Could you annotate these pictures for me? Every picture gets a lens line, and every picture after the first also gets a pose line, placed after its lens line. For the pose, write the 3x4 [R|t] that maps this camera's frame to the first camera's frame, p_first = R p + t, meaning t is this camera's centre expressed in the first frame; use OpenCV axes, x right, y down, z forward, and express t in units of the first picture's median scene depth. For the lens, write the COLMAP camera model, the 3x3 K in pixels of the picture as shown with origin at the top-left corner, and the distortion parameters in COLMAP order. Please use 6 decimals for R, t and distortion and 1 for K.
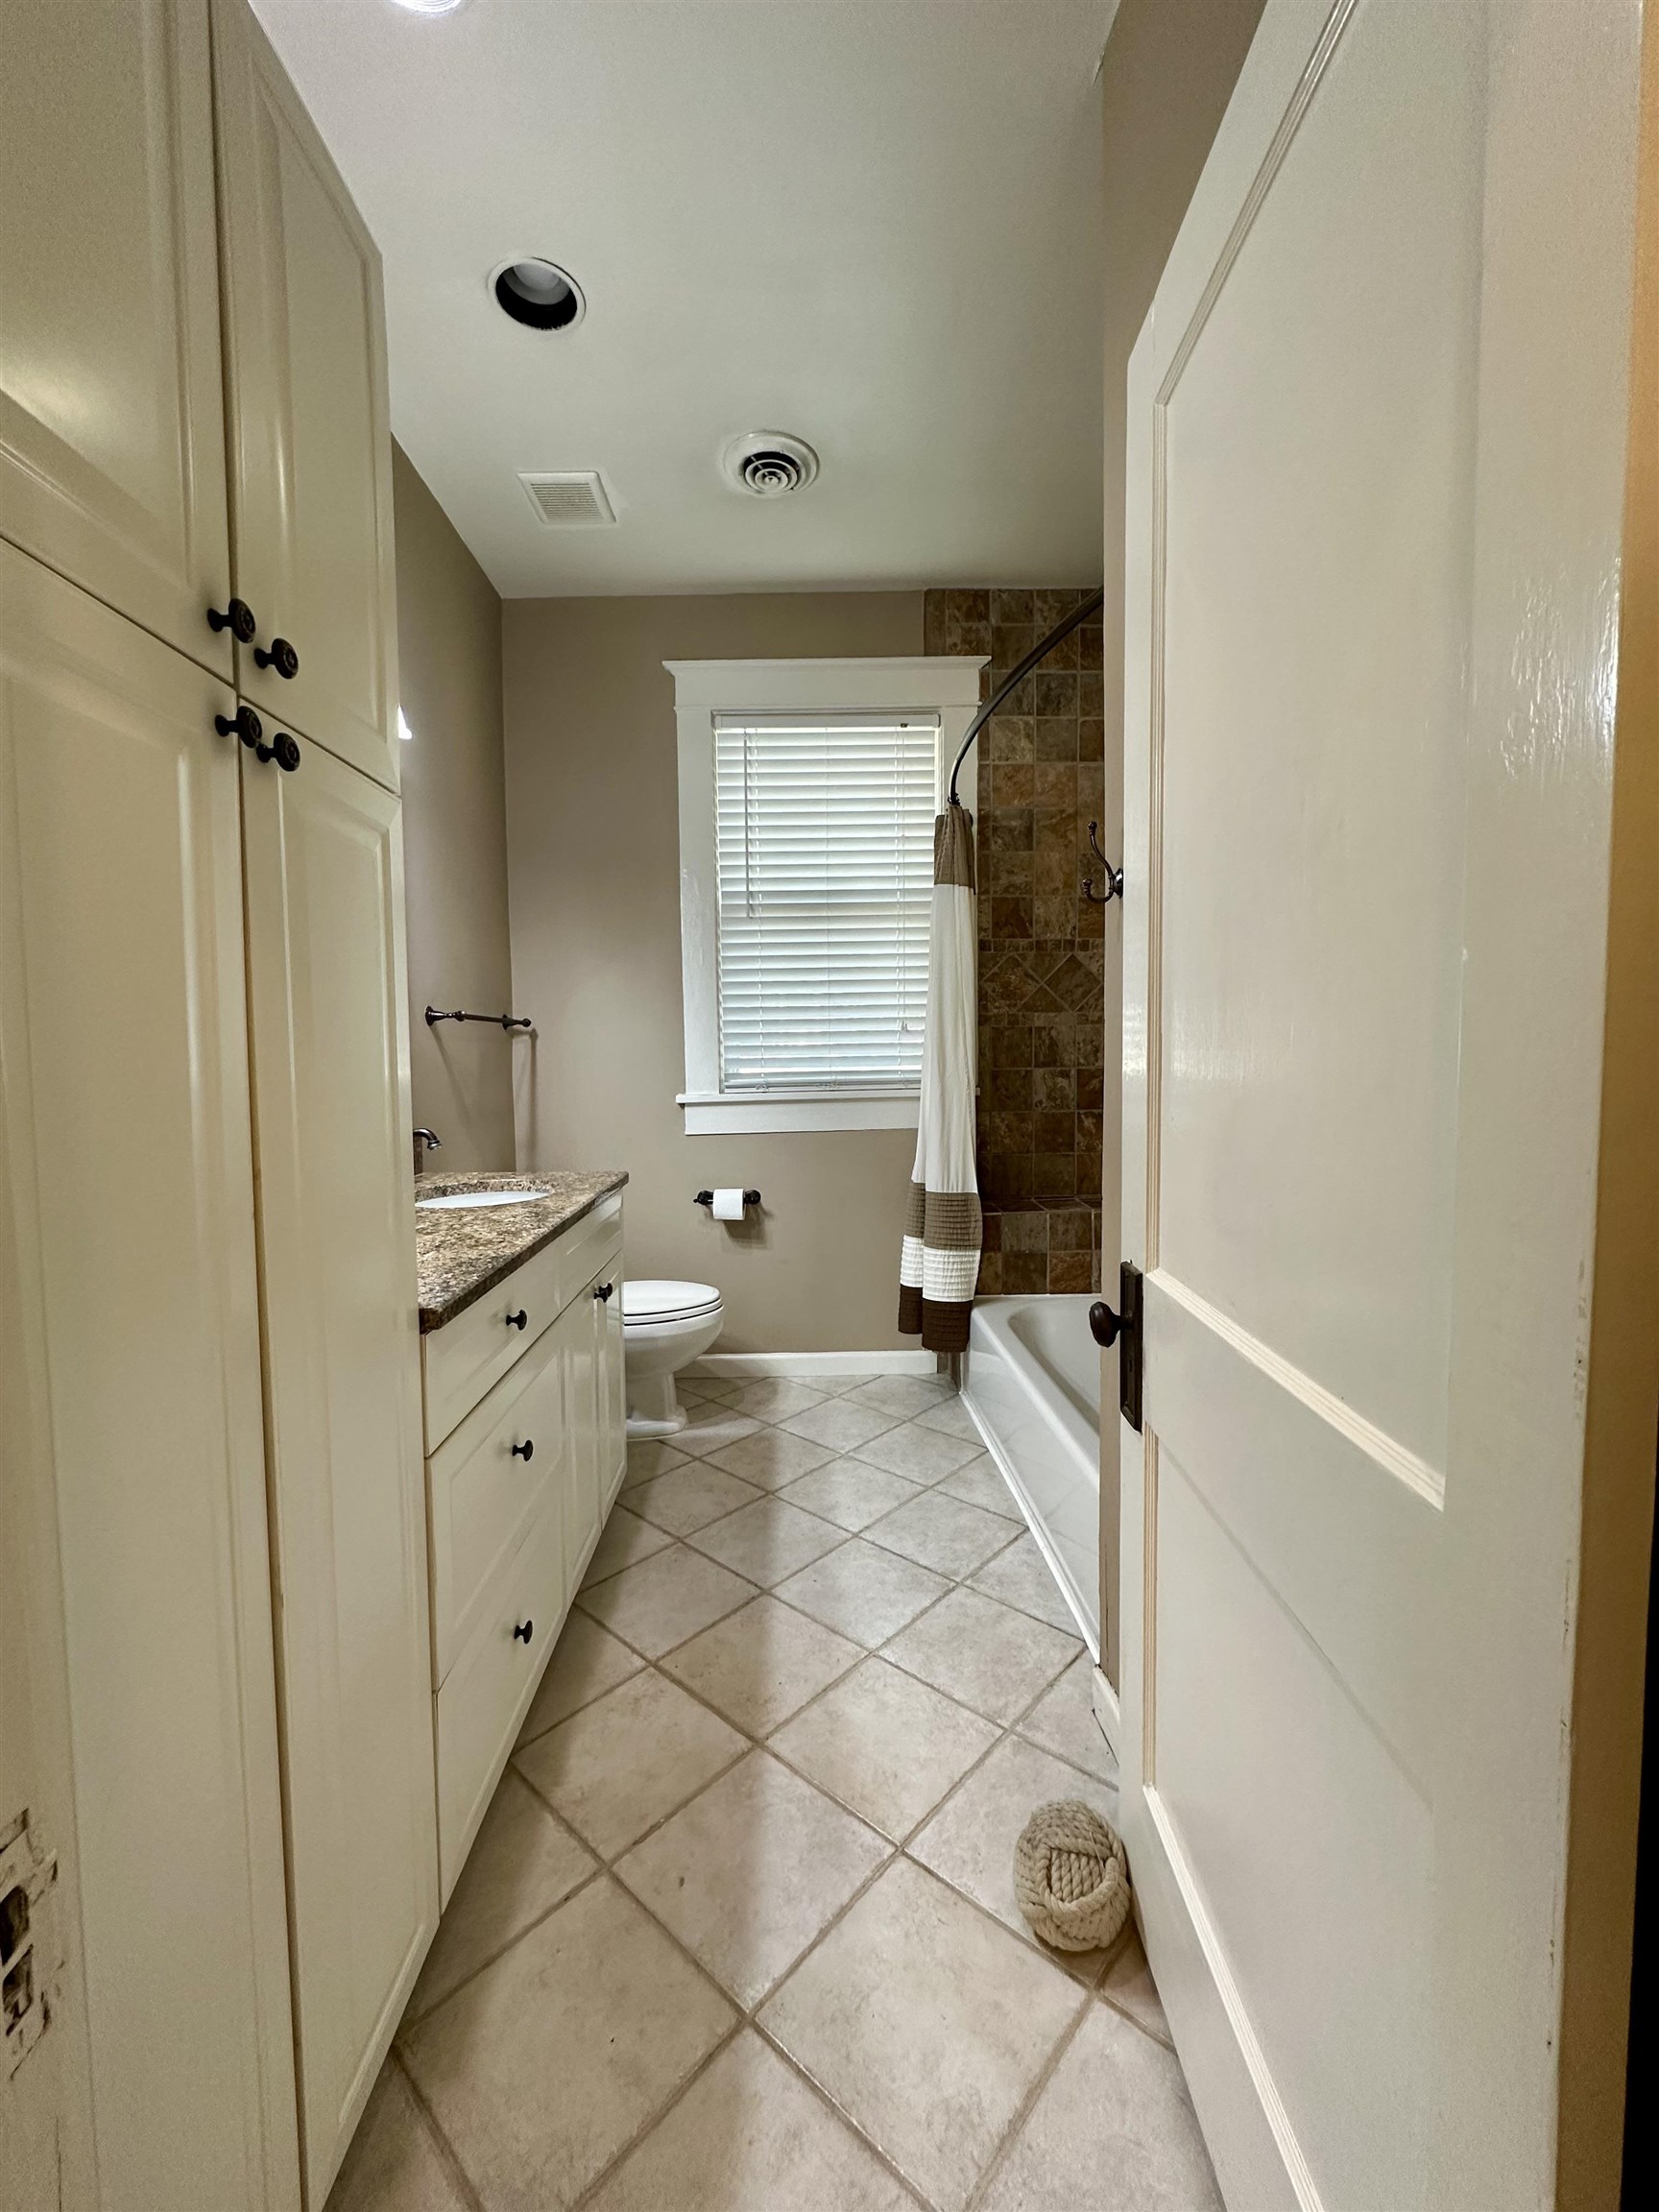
lens RADIAL K [[881.2, 0, 831.3], [0, 881.2, 1110.7], [0, 0, 1]] dist [-0.003887, 0.000710]
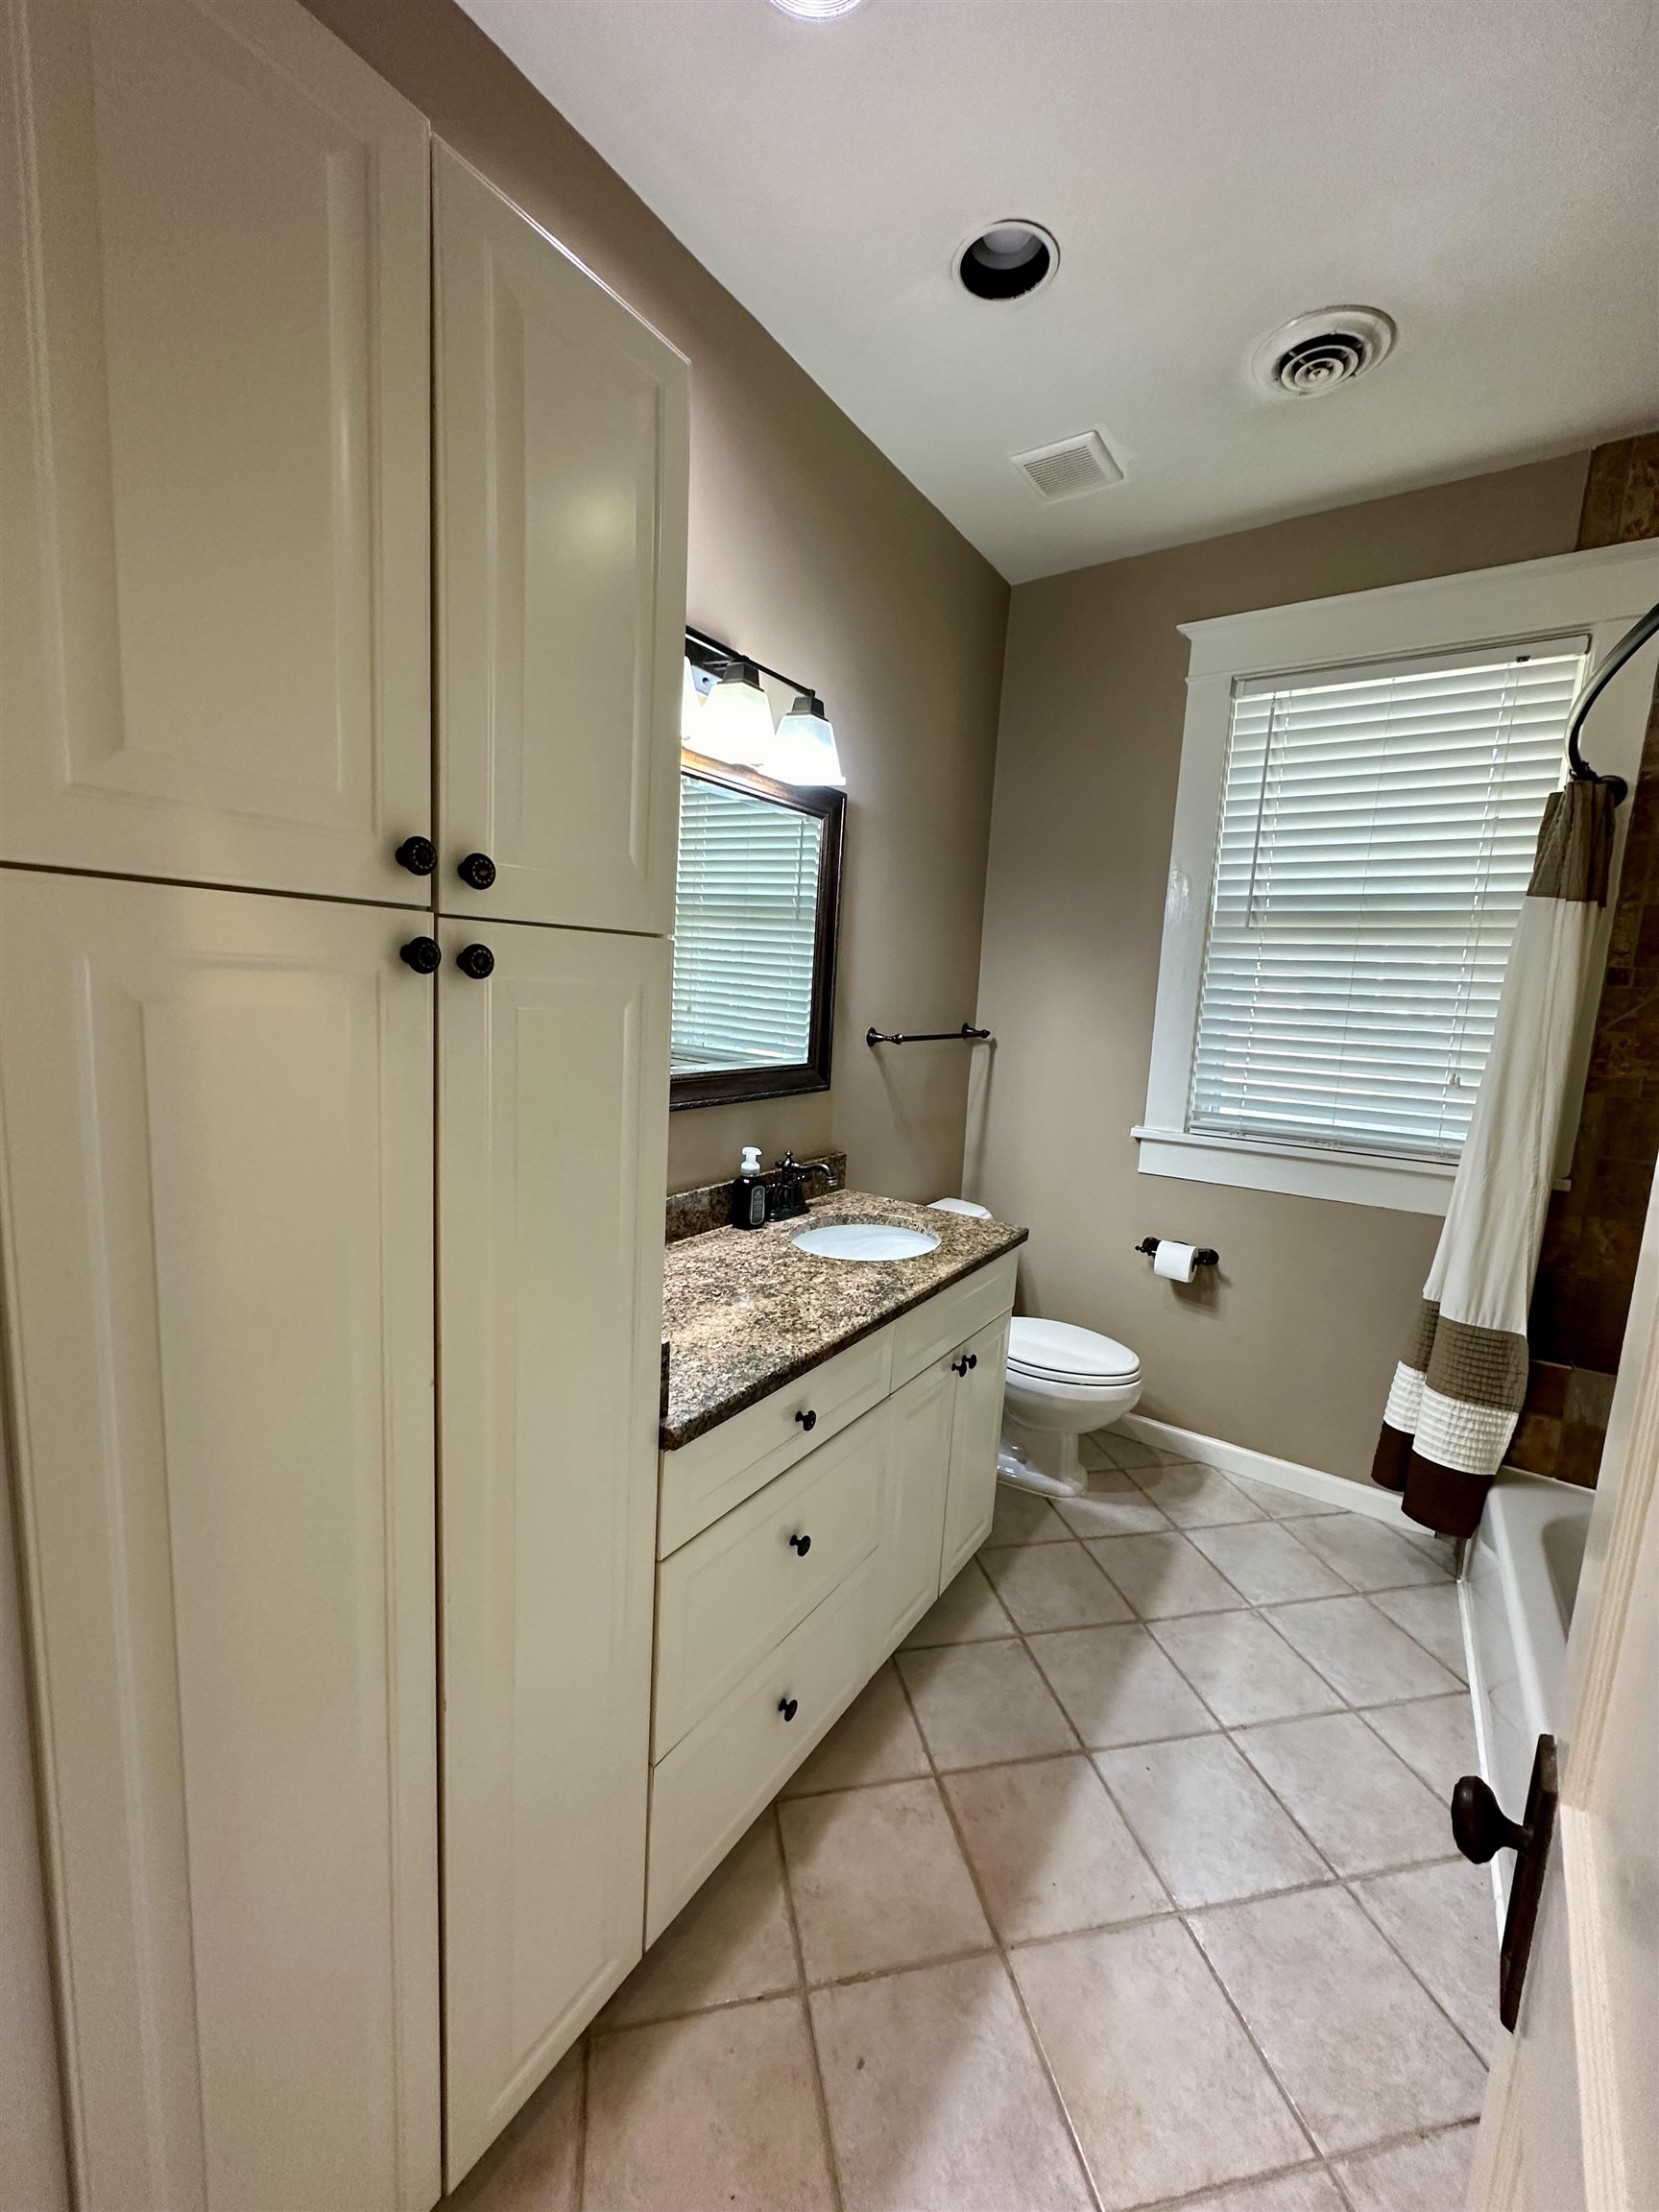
lens RADIAL K [[881.2, 0, 831.3], [0, 881.2, 1110.7], [0, 0, 1]] dist [-0.003887, 0.000710]
pose [[0.812234, 0.137580, -0.566876, 0.105294], [-0.099302, 0.990216, 0.098040, -0.120347], [0.574817, -0.023340, 0.817949, 0.124858]]
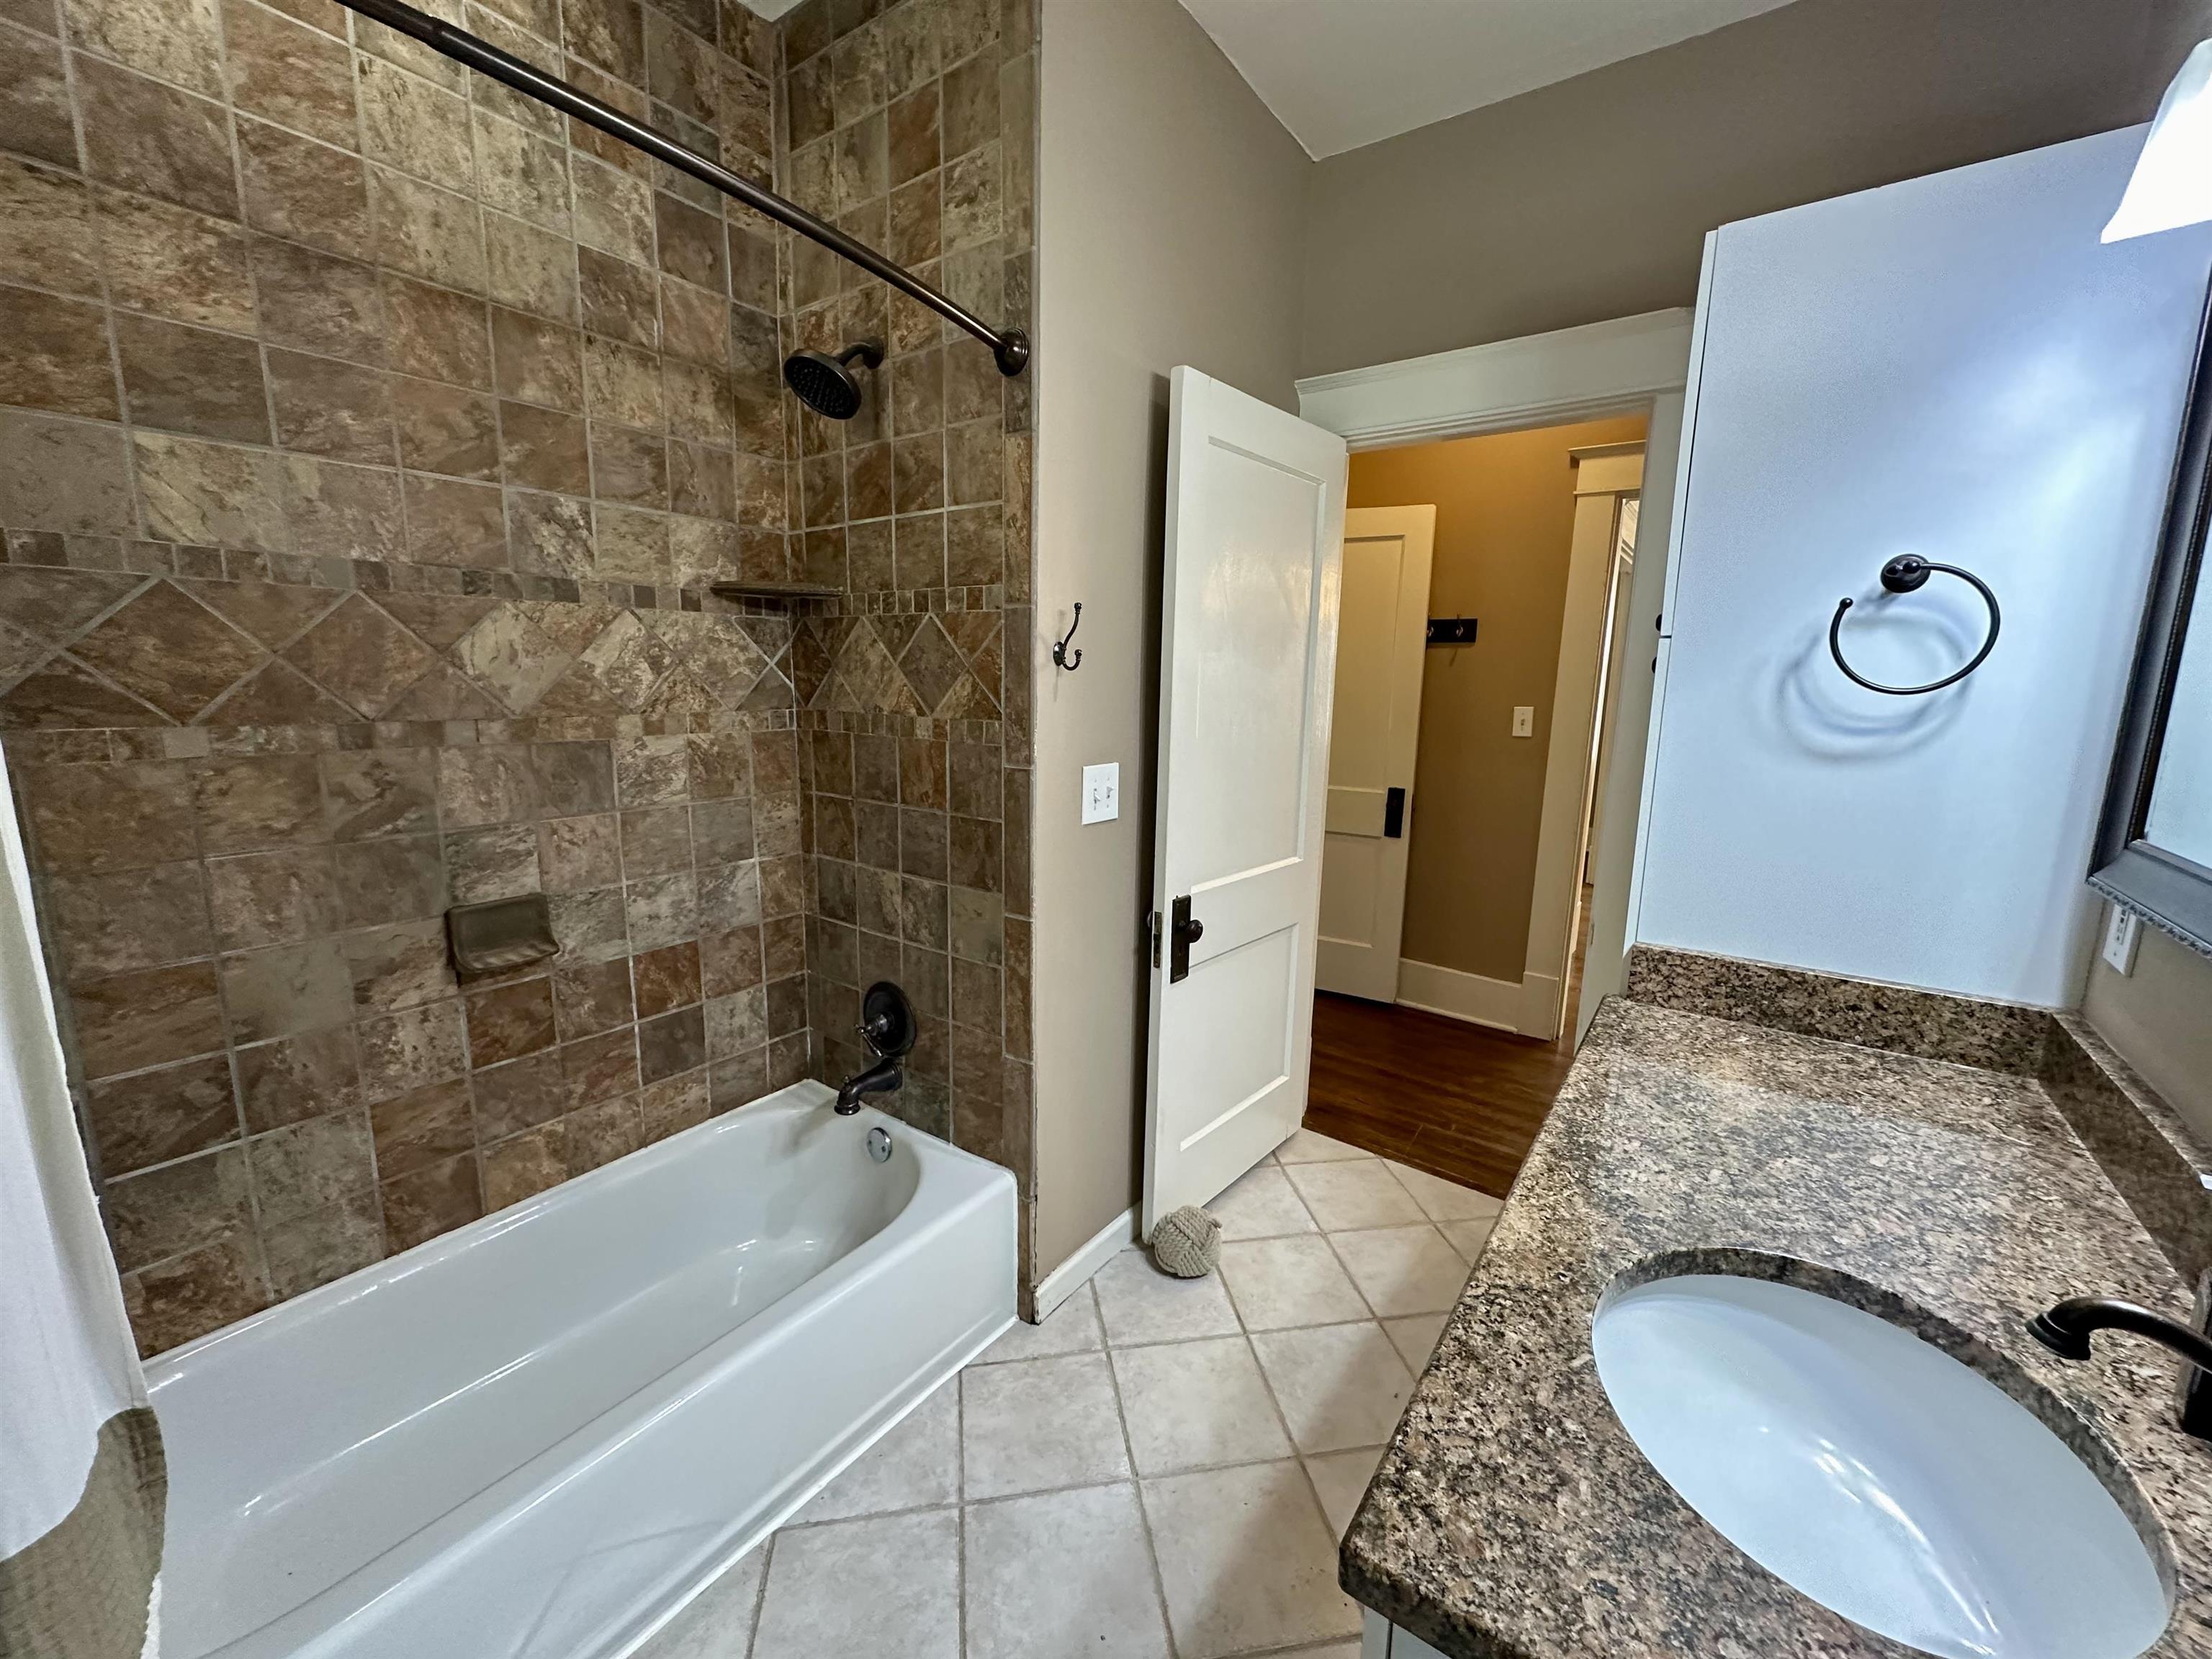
lens RADIAL K [[881.2, 0, 1106.0], [0, 881.2, 829.5], [0, 0, 1]] dist [-0.003887, 0.000710]
pose [[-0.786700, -0.110848, 0.607303, -0.296057], [0.032630, 0.974906, 0.220213, -0.171421], [-0.616473, 0.193057, -0.763341, 1.157827]]
